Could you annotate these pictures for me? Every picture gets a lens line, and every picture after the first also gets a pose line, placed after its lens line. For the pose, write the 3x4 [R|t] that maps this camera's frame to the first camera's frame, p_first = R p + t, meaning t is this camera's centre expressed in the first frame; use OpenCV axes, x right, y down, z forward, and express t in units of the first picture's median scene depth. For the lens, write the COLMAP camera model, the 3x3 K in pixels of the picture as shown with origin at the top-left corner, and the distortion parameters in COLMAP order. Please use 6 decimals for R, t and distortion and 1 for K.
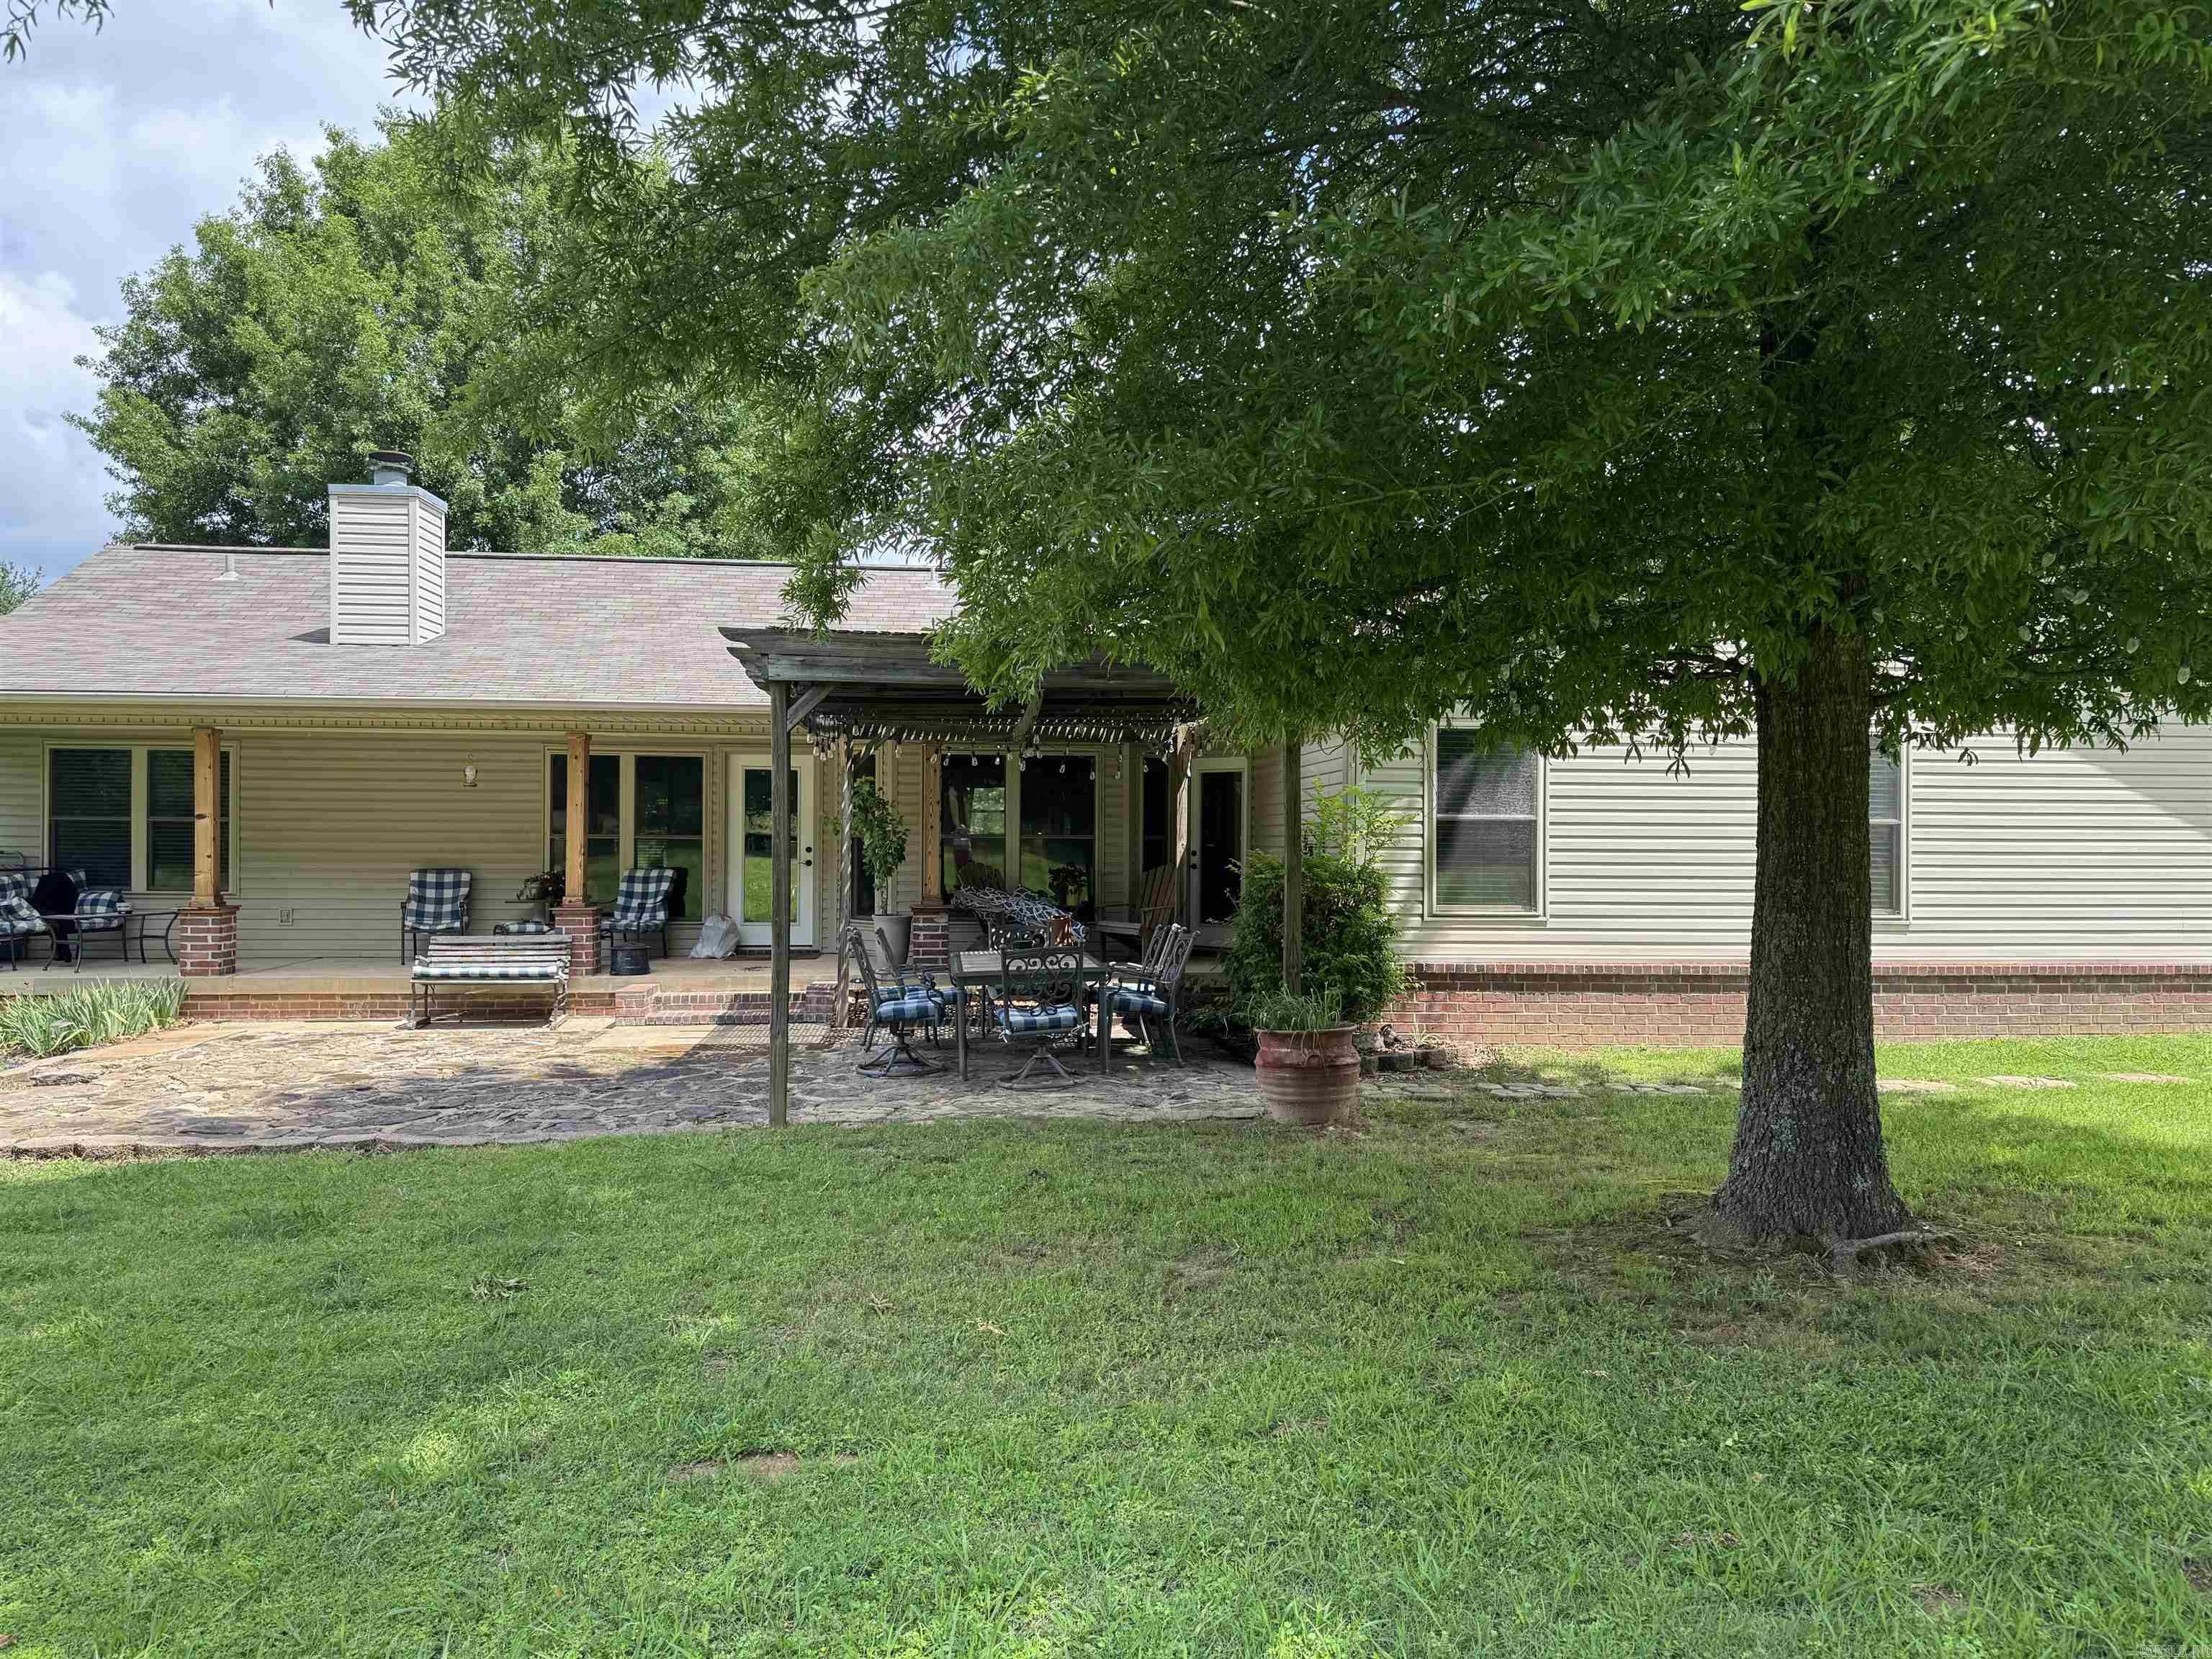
lens RADIAL K [[1575.9, 0, 1108.0], [0, 1575.9, 837.8], [0, 0, 1]] dist [0.084096, -0.093120]
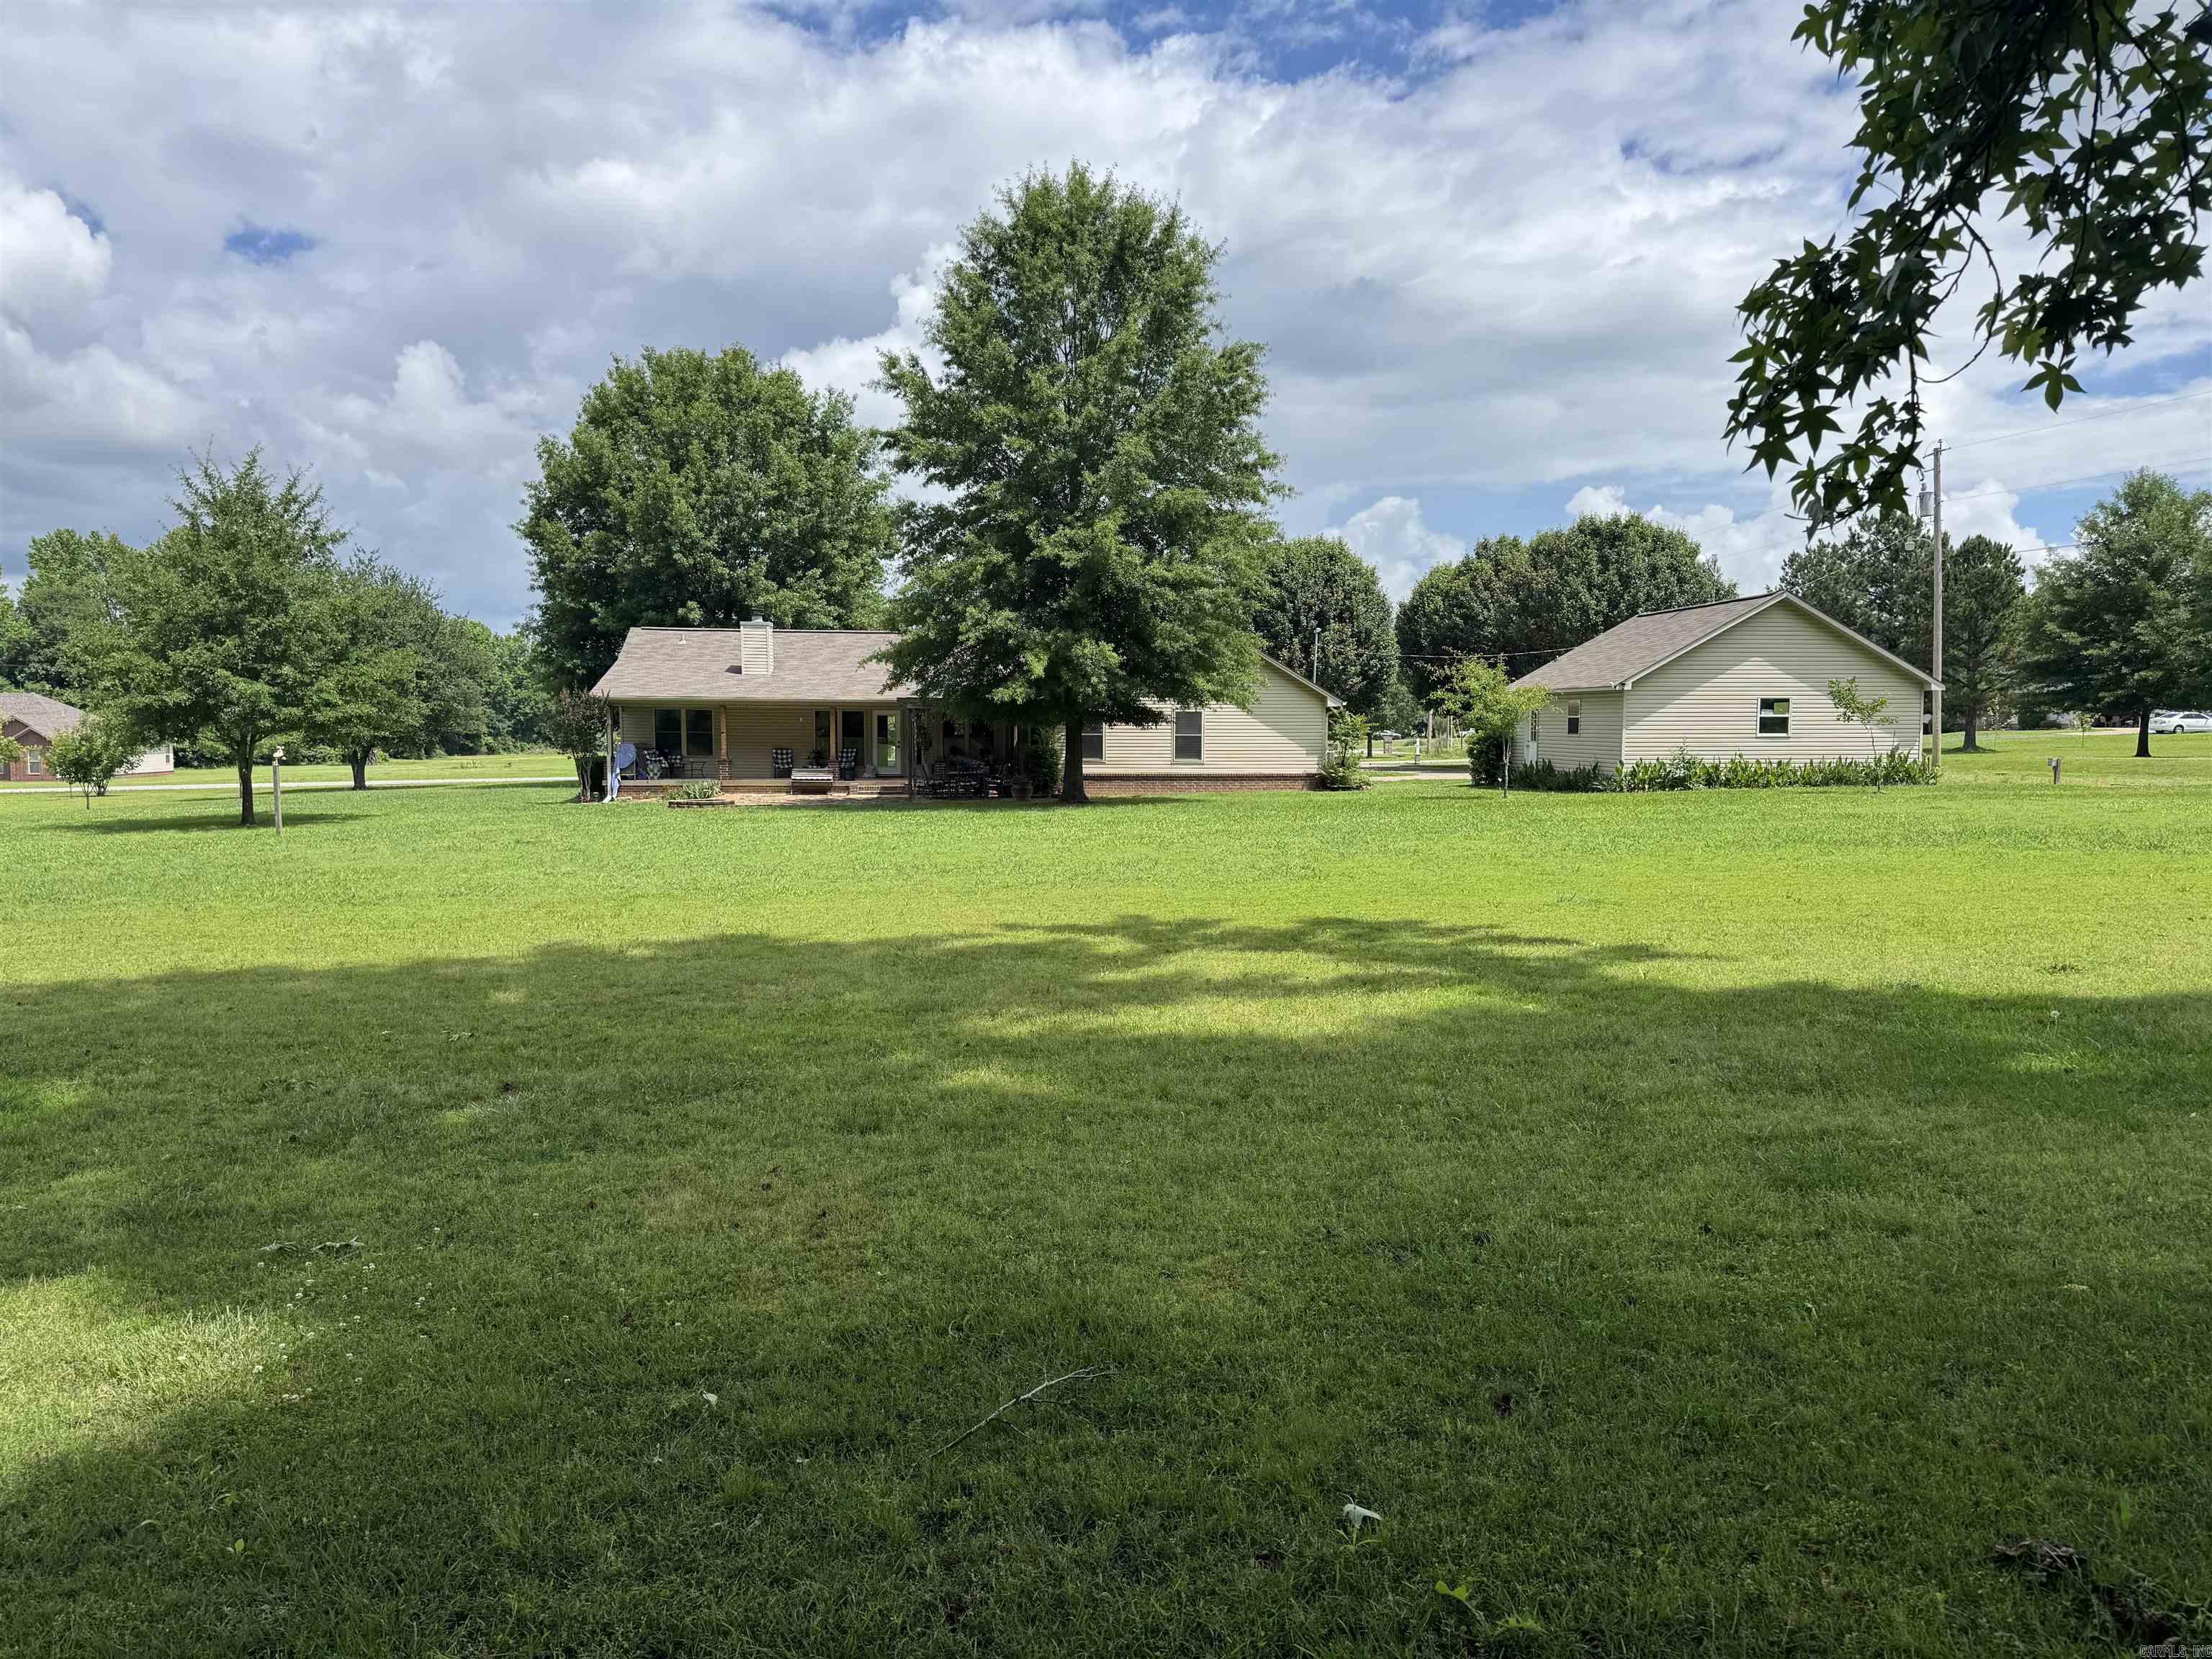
lens RADIAL K [[1557.7, 0, 1101.9], [0, 1557.7, 823.9], [0, 0, 1]] dist [0.026940, -0.036662]
pose [[0.999986, -0.004113, 0.003224, 0.275677], [0.003896, 0.997887, 0.064858, -0.041392], [-0.003484, -0.064845, 0.997889, -3.014111]]
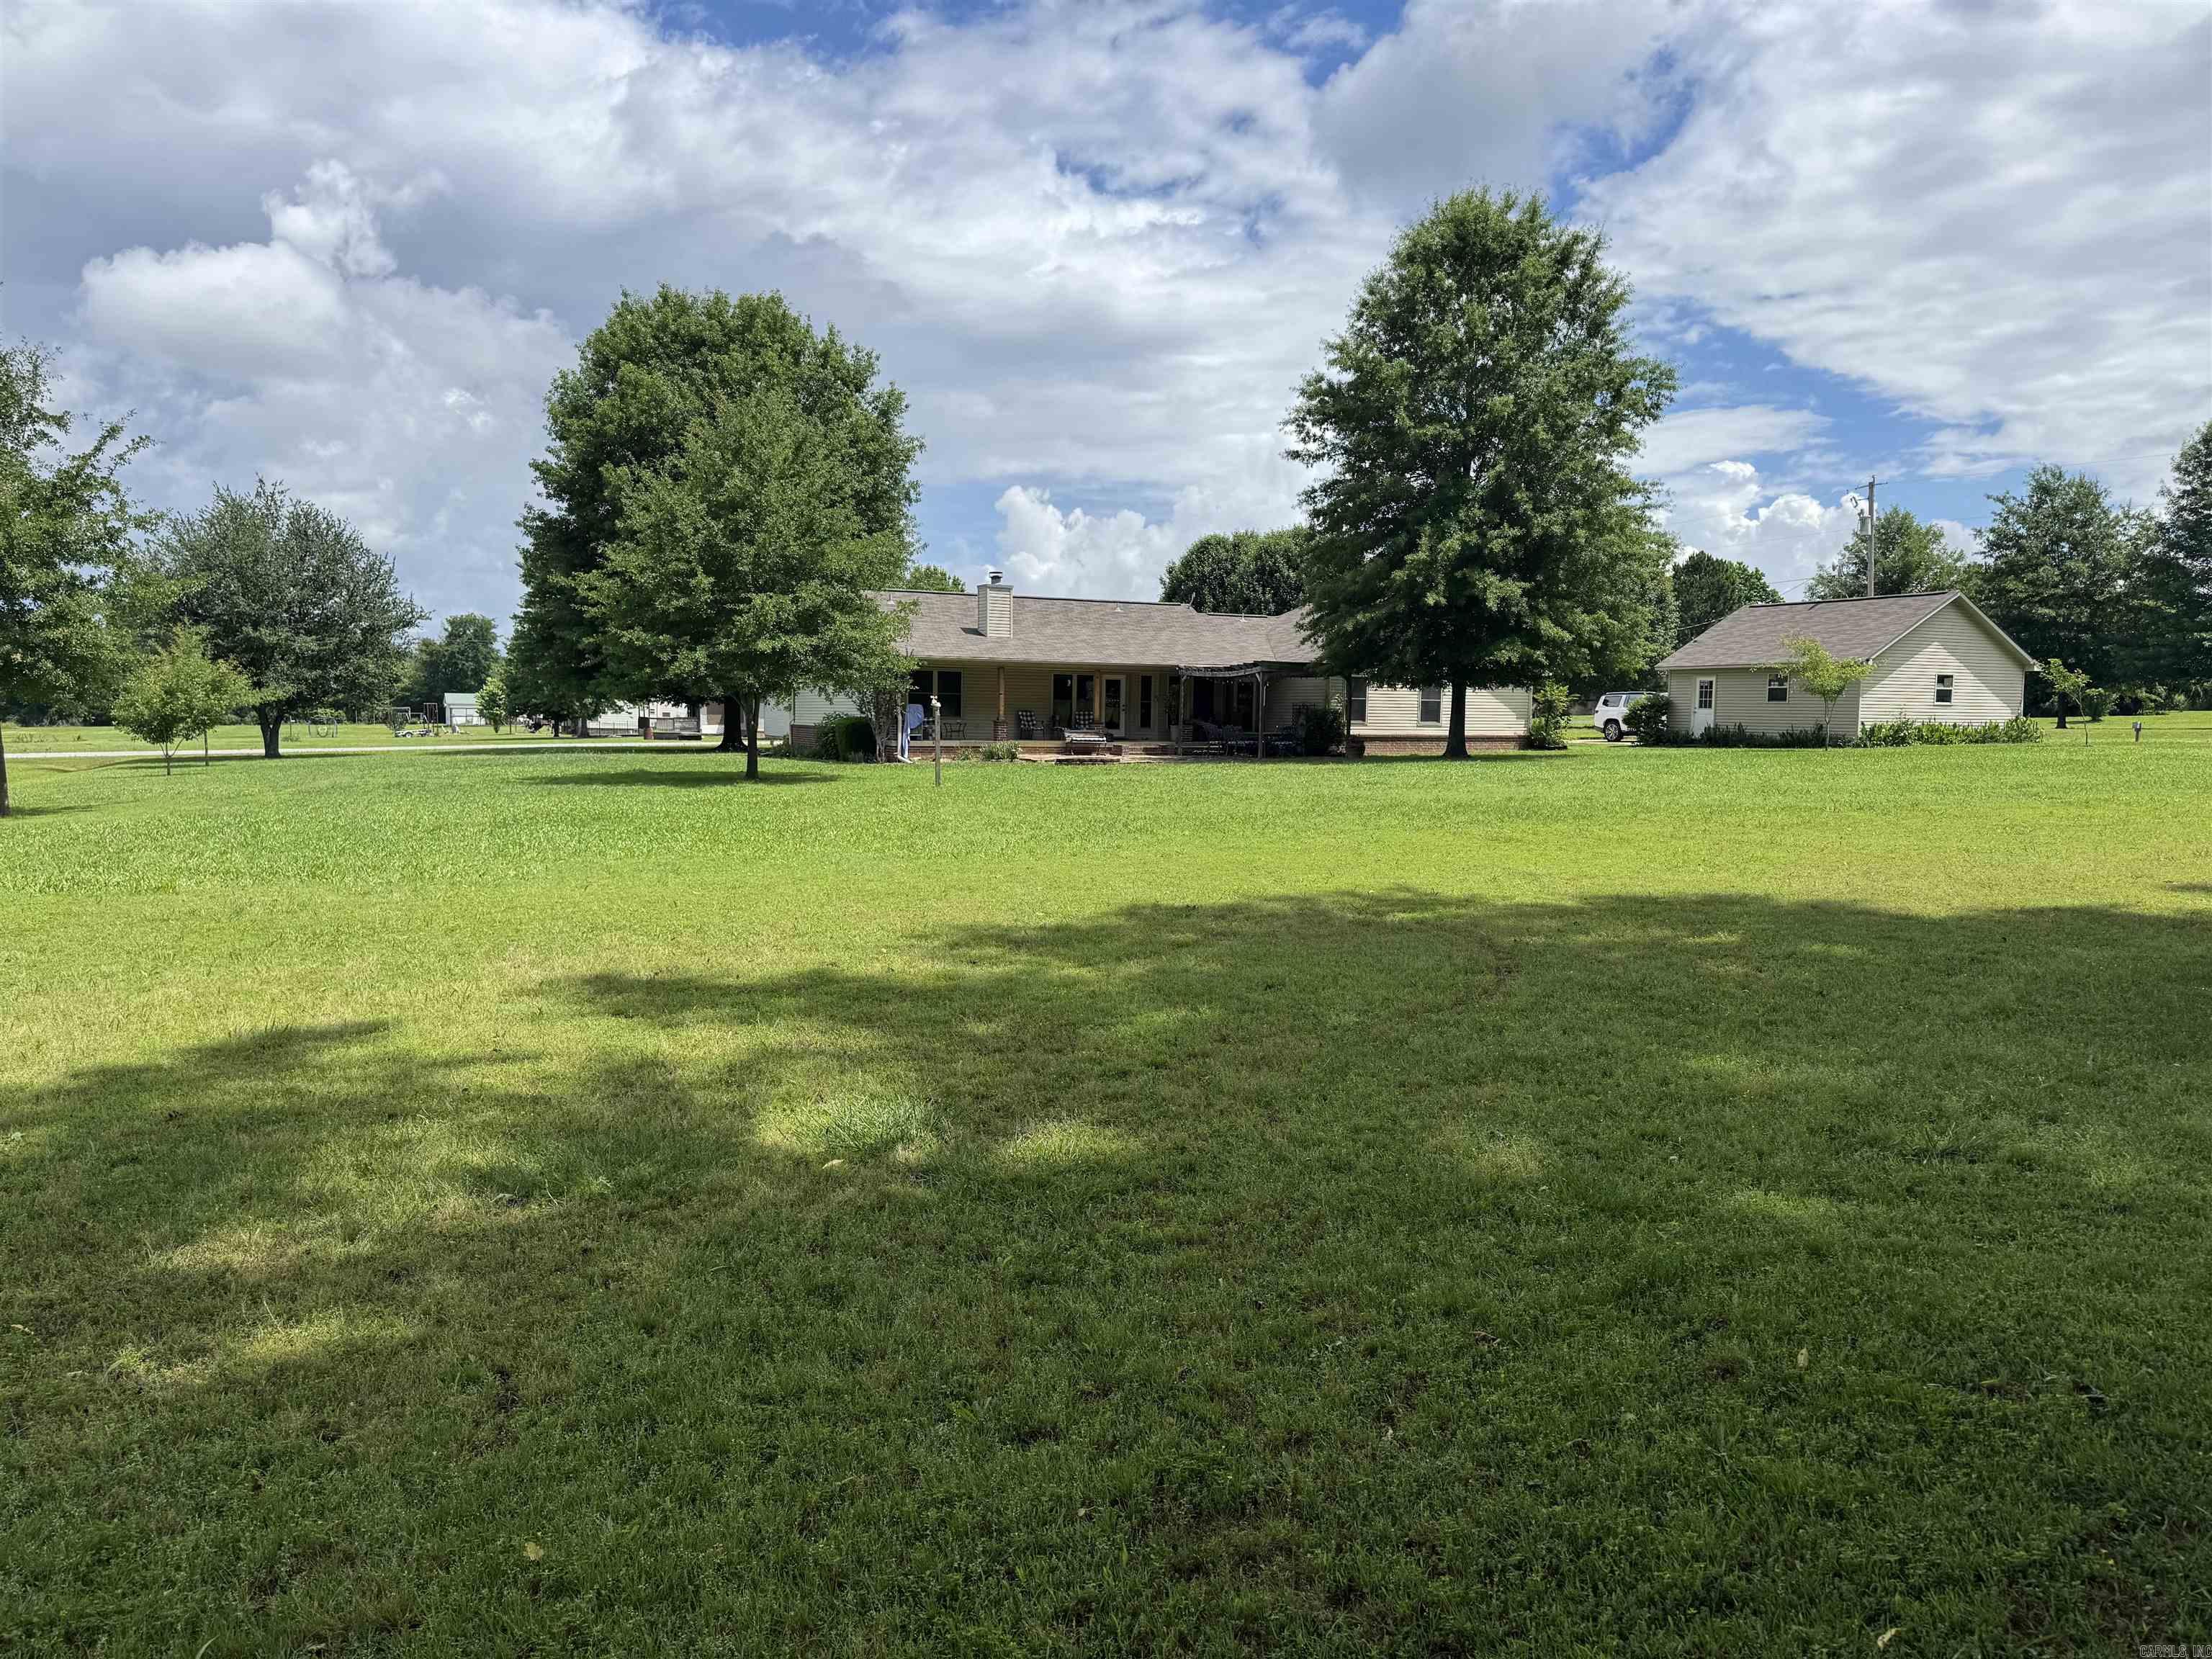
lens RADIAL K [[1549.9, 0, 1105.6], [0, 1549.9, 881.5], [0, 0, 1]] dist [0.024637, -0.002628]
pose [[0.936372, -0.030461, 0.349686, -2.050084], [-0.008058, 0.994099, 0.108174, 0.035170], [-0.350918, -0.104109, 0.930601, -2.900552]]
